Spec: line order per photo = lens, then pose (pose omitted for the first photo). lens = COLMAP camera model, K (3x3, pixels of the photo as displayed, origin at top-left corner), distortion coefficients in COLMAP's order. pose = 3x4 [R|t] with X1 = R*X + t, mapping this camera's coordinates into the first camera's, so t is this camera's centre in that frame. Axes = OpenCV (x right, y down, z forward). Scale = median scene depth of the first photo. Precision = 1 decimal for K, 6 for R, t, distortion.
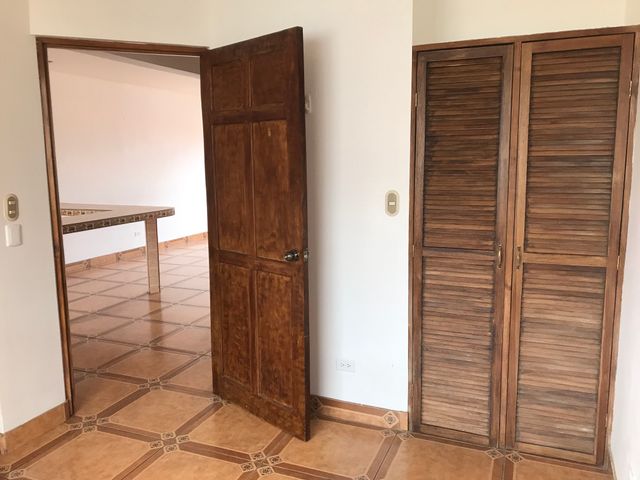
lens RADIAL K [[530.2, 0, 318.4], [0, 530.2, 229.9], [0, 0, 1]] dist [0.065730, -0.084406]
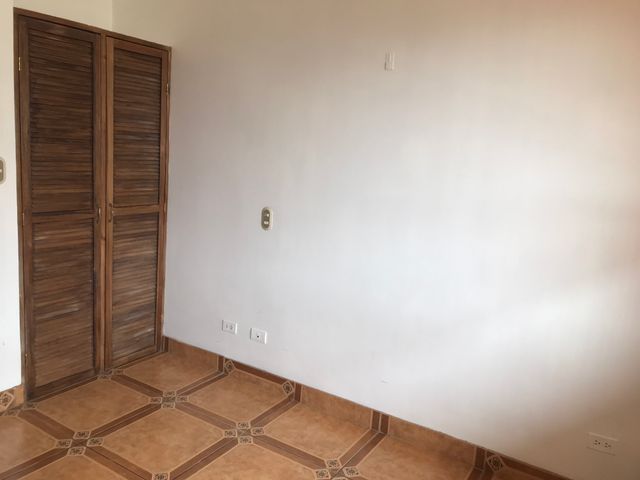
lens RADIAL K [[530.2, 0, 318.4], [0, 530.2, 229.9], [0, 0, 1]] dist [0.065730, -0.084406]
pose [[0.162836, -0.131880, 0.977800, -0.752877], [0.065272, 0.990296, 0.122695, -0.028184], [-0.984492, 0.043844, 0.169864, 0.317632]]
